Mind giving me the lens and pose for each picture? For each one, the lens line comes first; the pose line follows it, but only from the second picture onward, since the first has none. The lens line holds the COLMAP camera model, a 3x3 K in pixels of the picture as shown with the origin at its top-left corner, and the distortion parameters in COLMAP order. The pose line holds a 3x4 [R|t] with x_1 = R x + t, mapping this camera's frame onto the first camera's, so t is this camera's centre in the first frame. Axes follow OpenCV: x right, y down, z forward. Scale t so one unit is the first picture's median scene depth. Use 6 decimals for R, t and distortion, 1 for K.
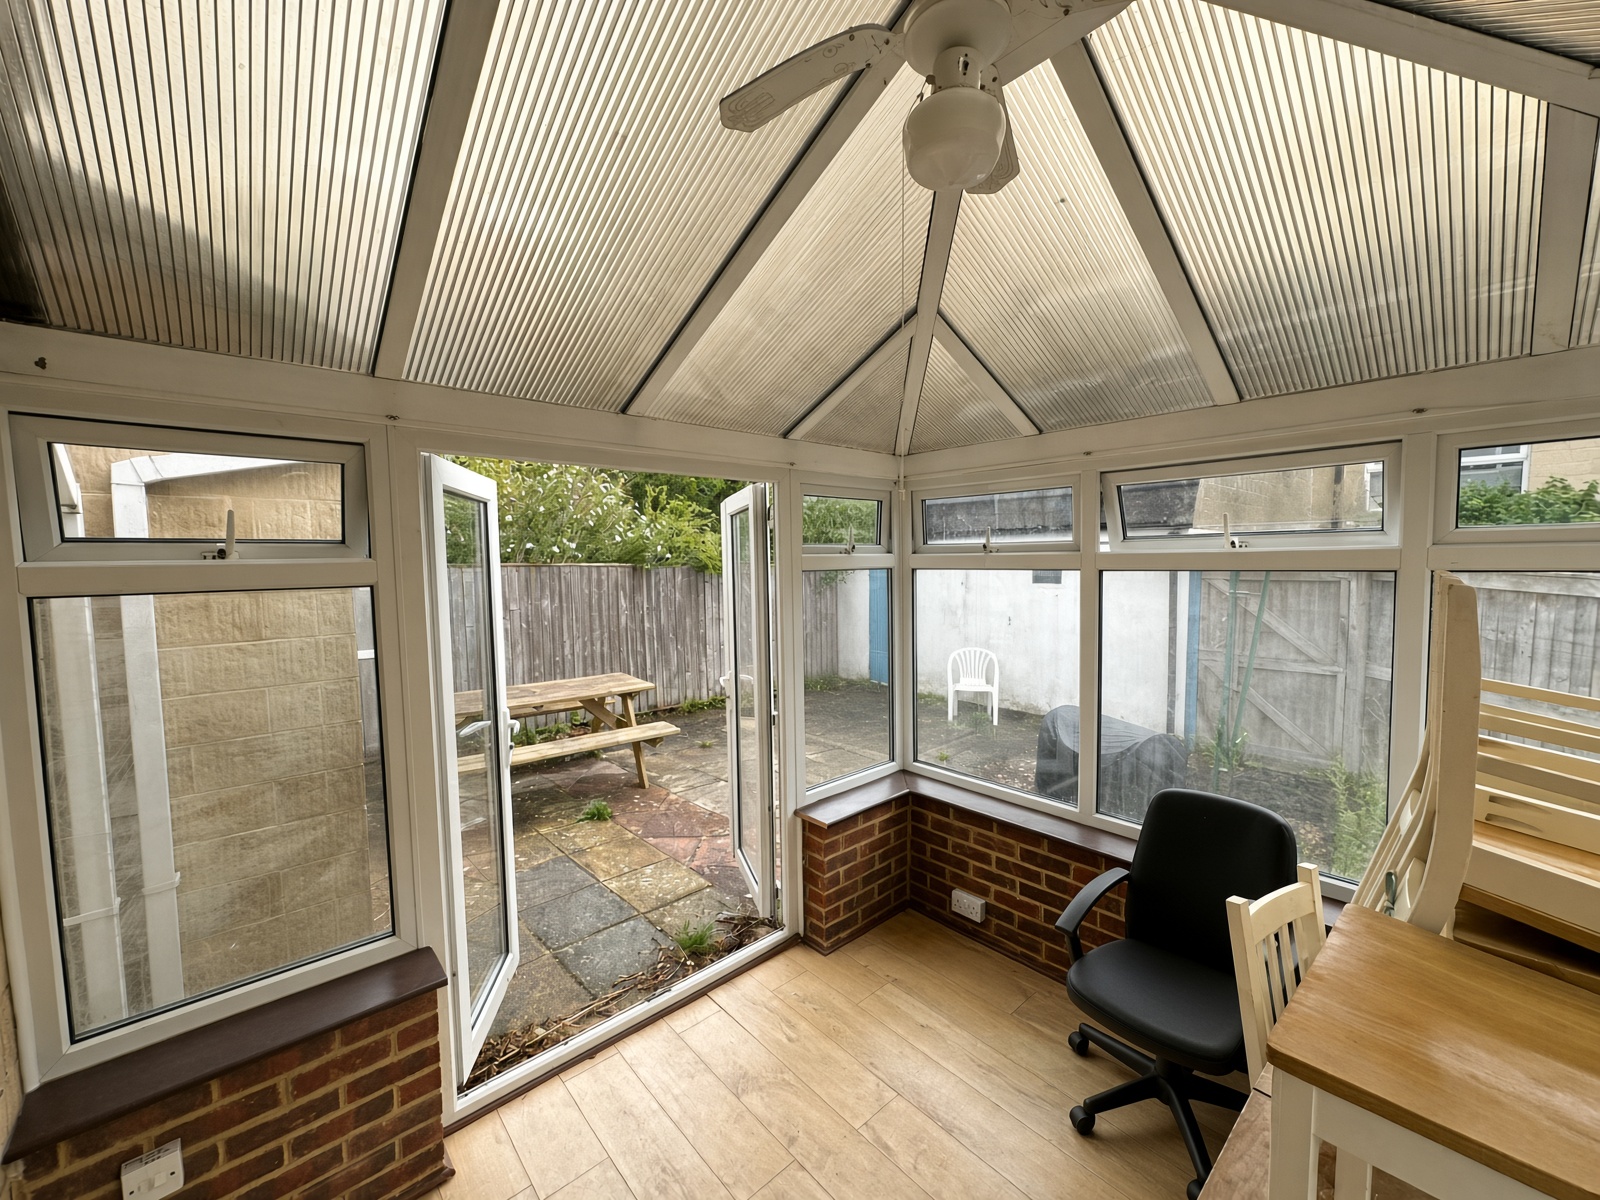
lens RADIAL K [[635.8, 0, 797.6], [0, 635.8, 602.8], [0, 0, 1]] dist [-0.004768, -0.000247]
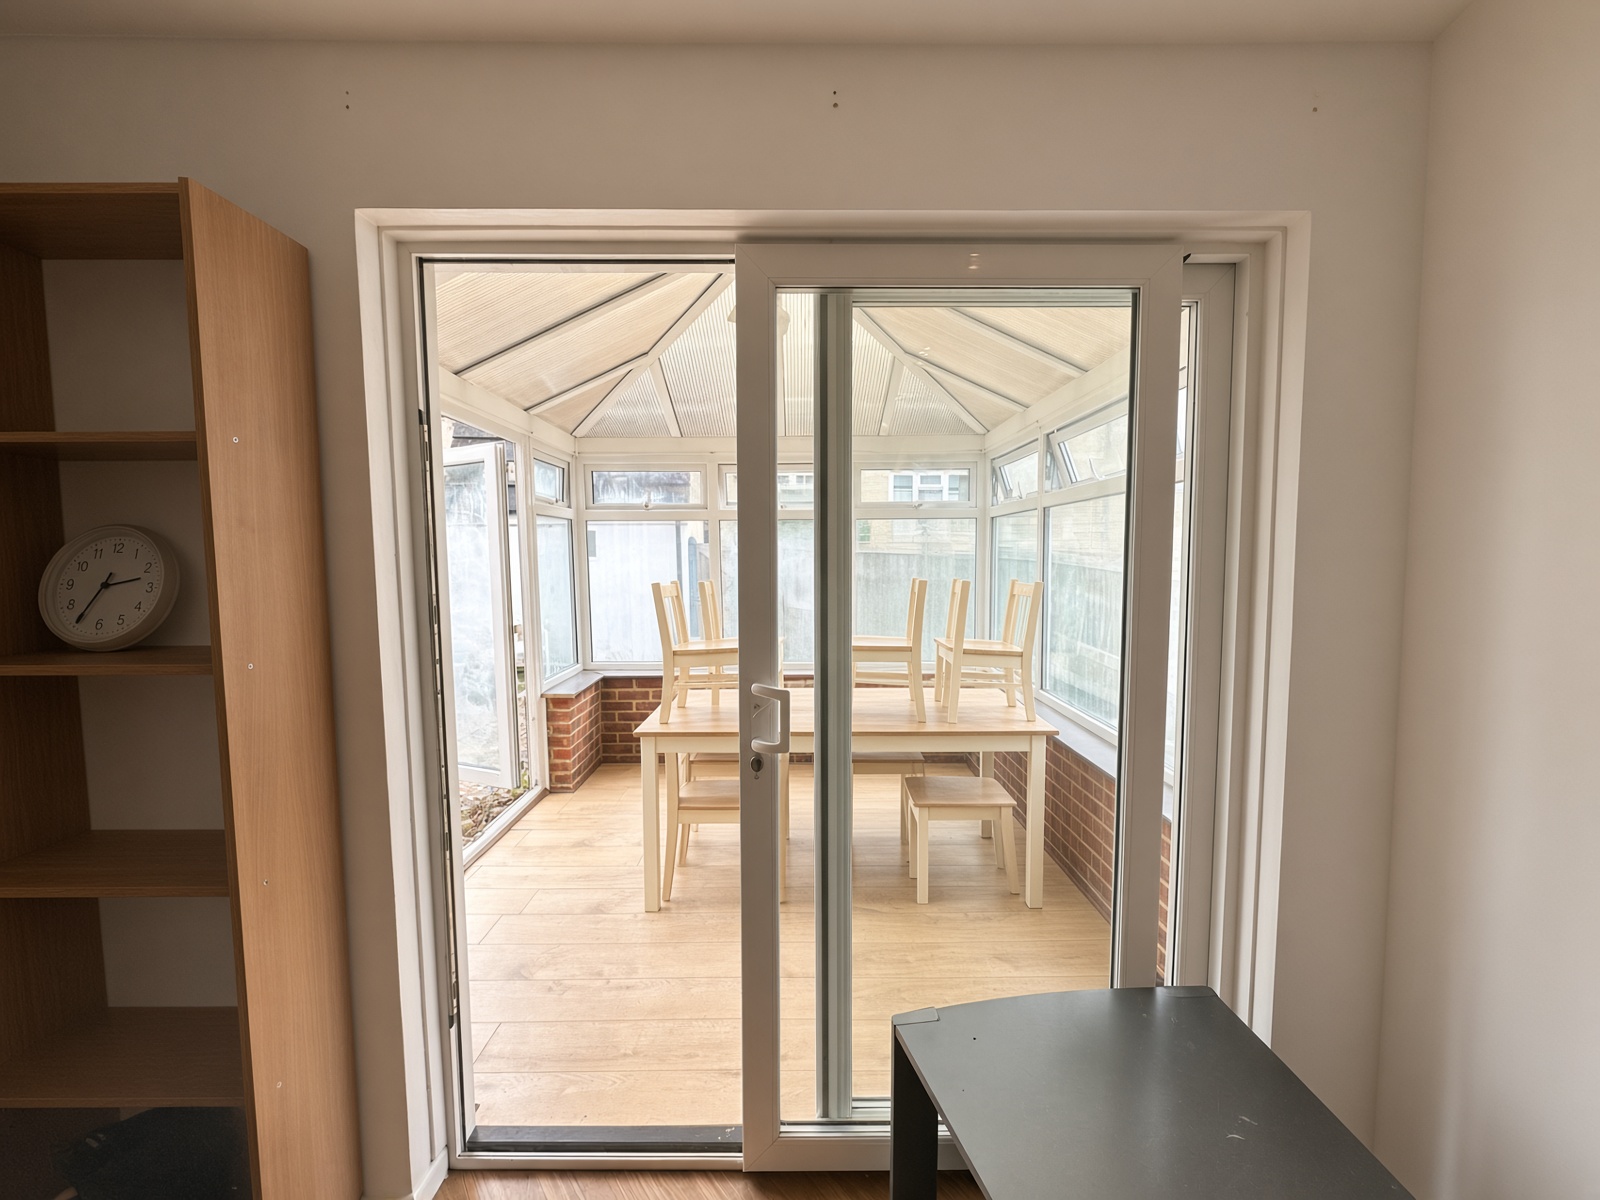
lens RADIAL K [[650.3, 0, 800.6], [0, 650.3, 603.2], [0, 0, 1]] dist [0.020270, 0.000035]
pose [[0.664006, -0.049687, 0.746075, -0.659212], [0.053102, 0.998404, 0.019231, 0.141295], [-0.745840, 0.026848, 0.665584, -0.322906]]
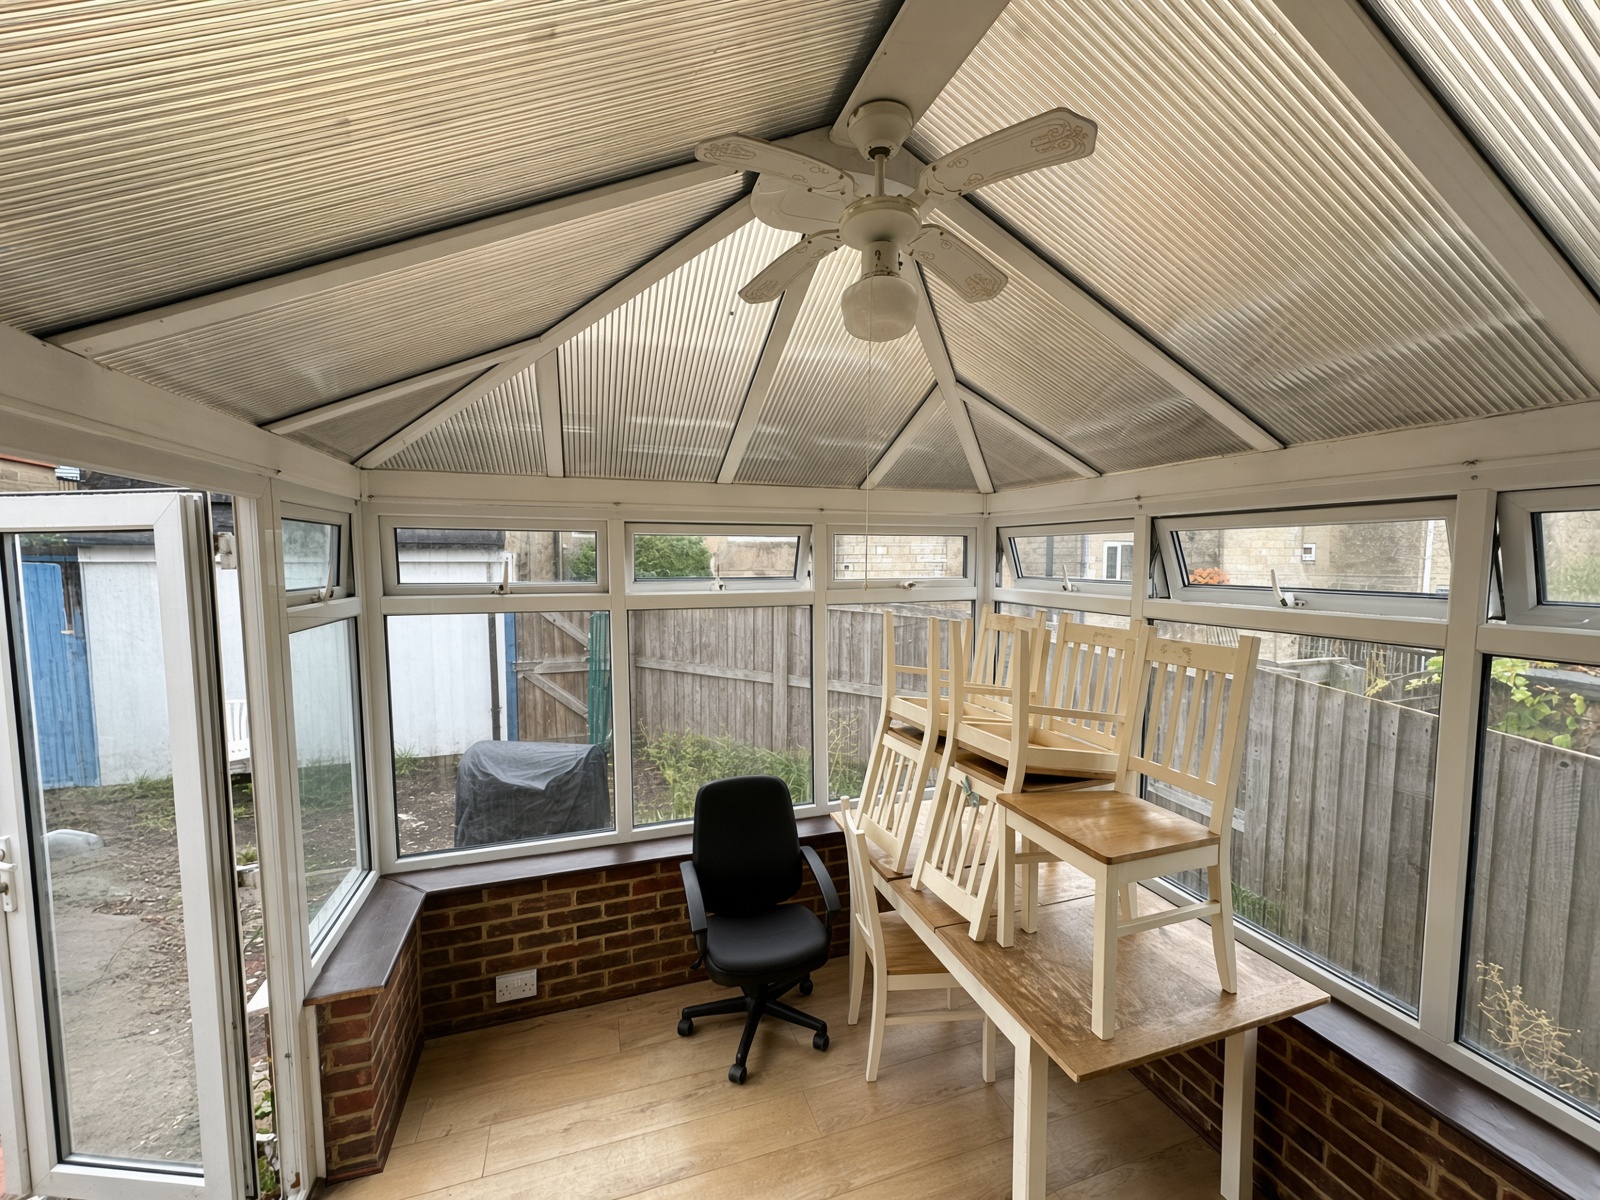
lens RADIAL K [[642.2, 0, 799.0], [0, 642.2, 602.0], [0, 0, 1]] dist [-0.003296, 0.000105]
pose [[0.397096, -0.050480, 0.916388, -0.390478], [0.062202, 0.997671, 0.028004, -0.069943], [-0.915667, 0.045881, 0.399311, 0.251508]]
